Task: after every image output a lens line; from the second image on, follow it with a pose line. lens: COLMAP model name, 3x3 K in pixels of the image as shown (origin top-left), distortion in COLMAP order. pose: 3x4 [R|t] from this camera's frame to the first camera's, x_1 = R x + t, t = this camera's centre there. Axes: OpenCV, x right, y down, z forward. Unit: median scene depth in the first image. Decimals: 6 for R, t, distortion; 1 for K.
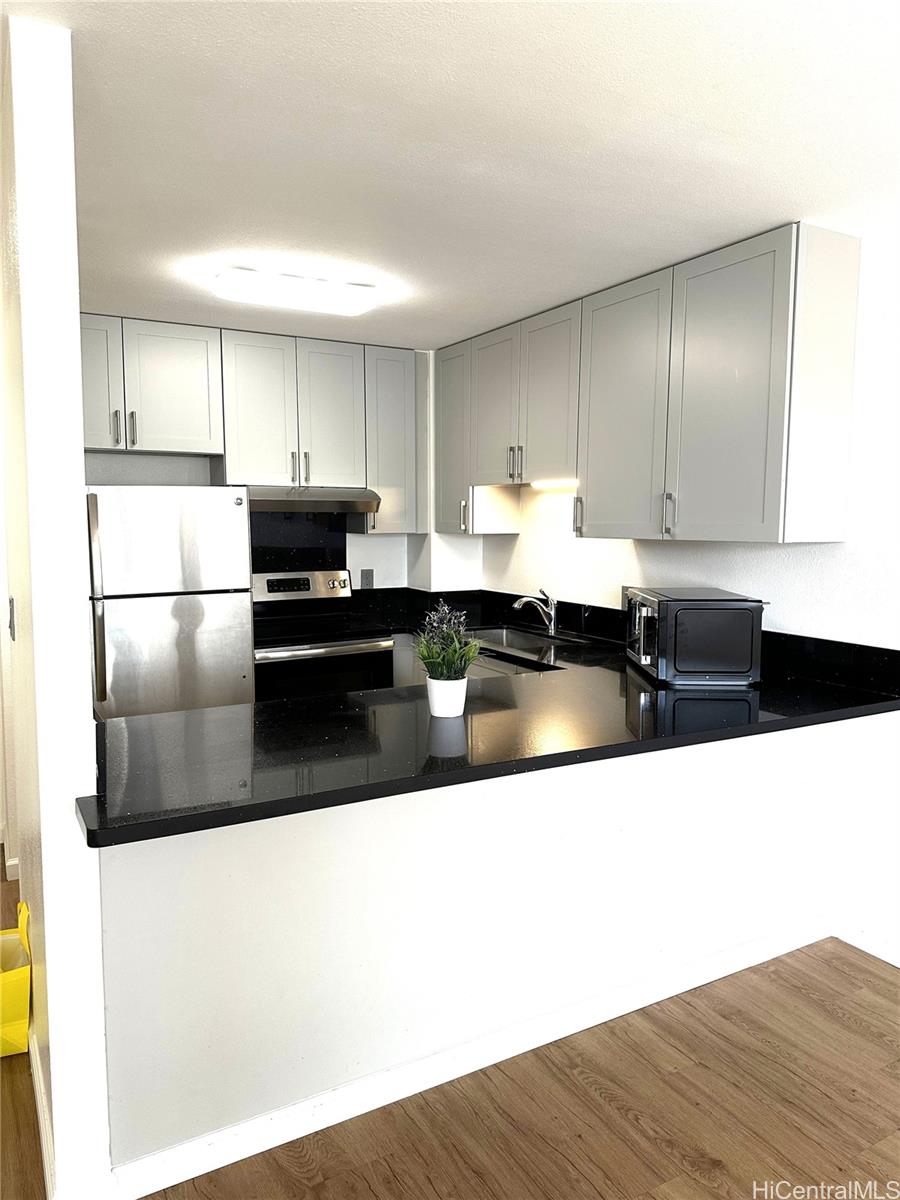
lens RADIAL K [[850.0, 0, 450.0], [0, 850.0, 600.0], [0, 0, 1]] dist [0.001926, -0.023817]
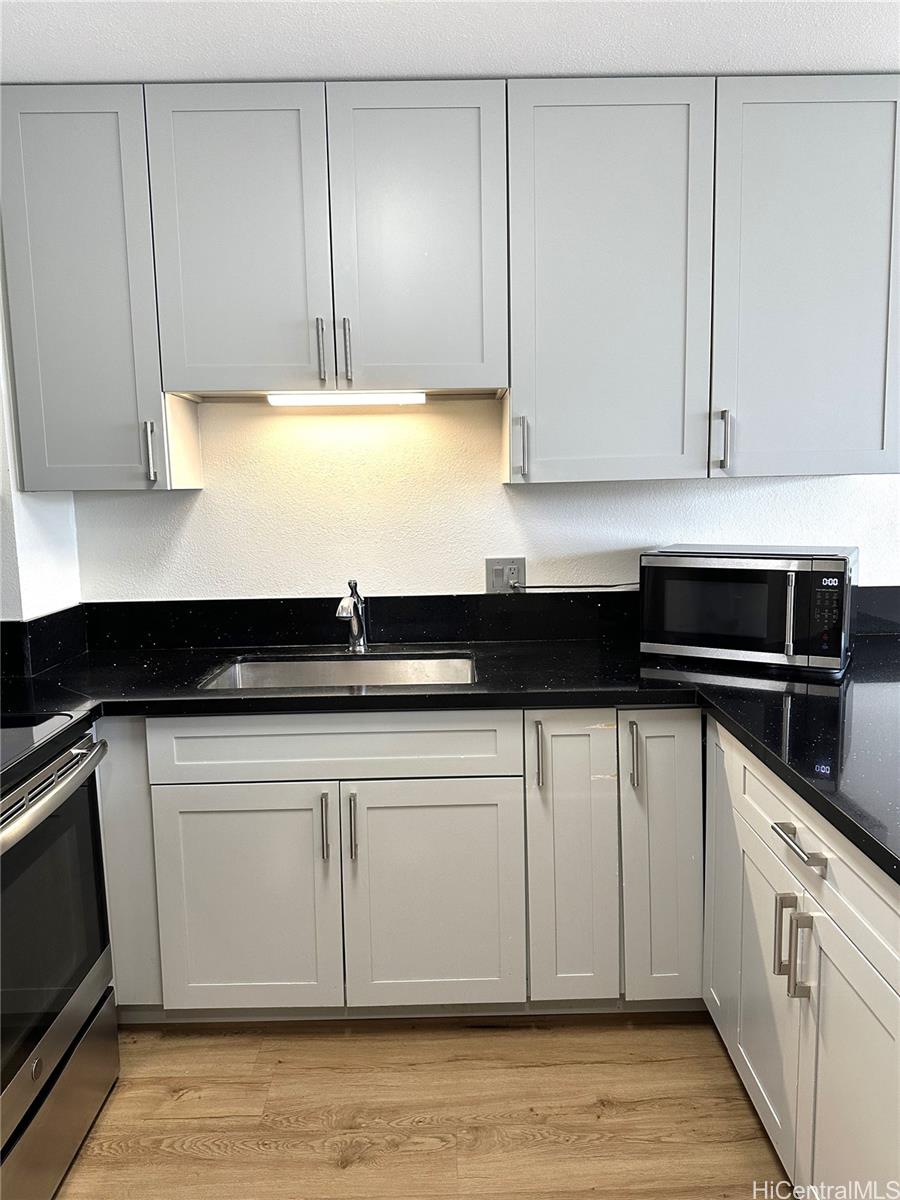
lens RADIAL K [[833.6, 0, 458.2], [0, 833.6, 584.1], [0, 0, 1]] dist [0.034253, -0.057253]
pose [[0.474708, -0.111987, 0.872990, -0.335557], [0.104524, 0.992026, 0.070420, -0.039819], [-0.873915, 0.057820, 0.482628, 0.624842]]
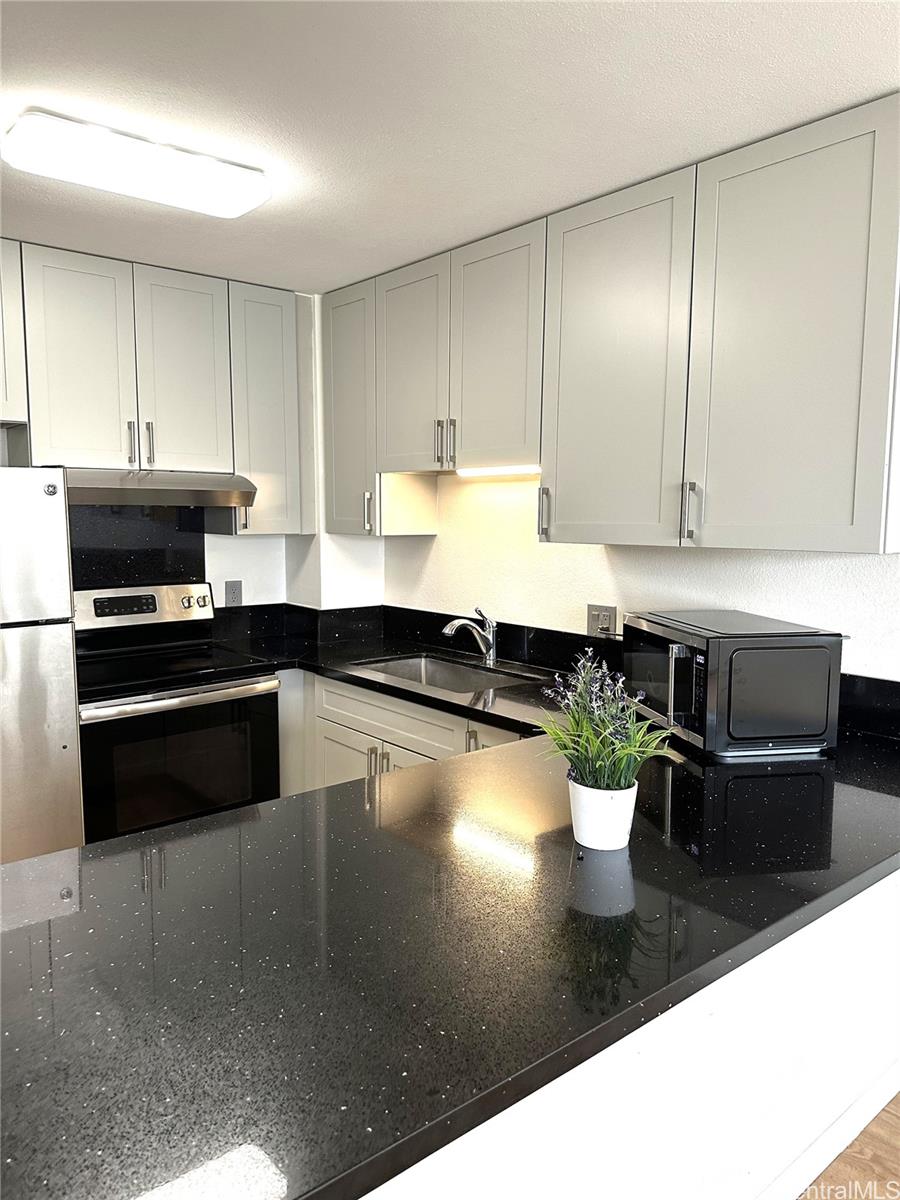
lens RADIAL K [[849.0, 0, 450.0], [0, 849.0, 600.0], [0, 0, 1]] dist [0.073549, -0.192358]
pose [[0.981478, -0.017043, 0.190817, -0.059520], [0.015542, 0.999835, 0.009356, -0.025974], [-0.190945, -0.006217, 0.981581, 0.237329]]
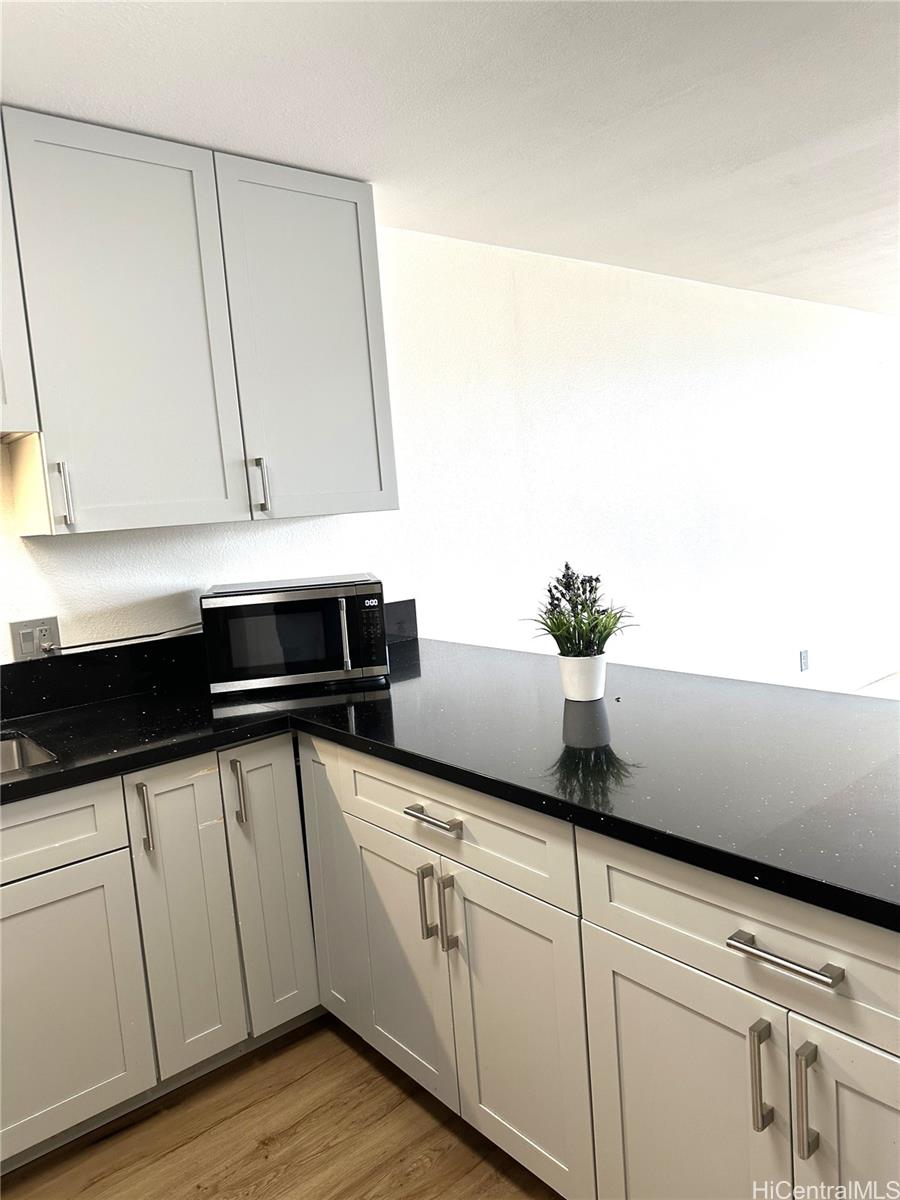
lens RADIAL K [[823.7, 0, 451.9], [0, 823.7, 577.9], [0, 0, 1]] dist [0.055725, -0.082920]
pose [[-0.196986, -0.077984, 0.977300, -0.367304], [0.164907, 0.979994, 0.111437, -0.053725], [-0.966438, 0.183115, -0.180185, 0.710903]]
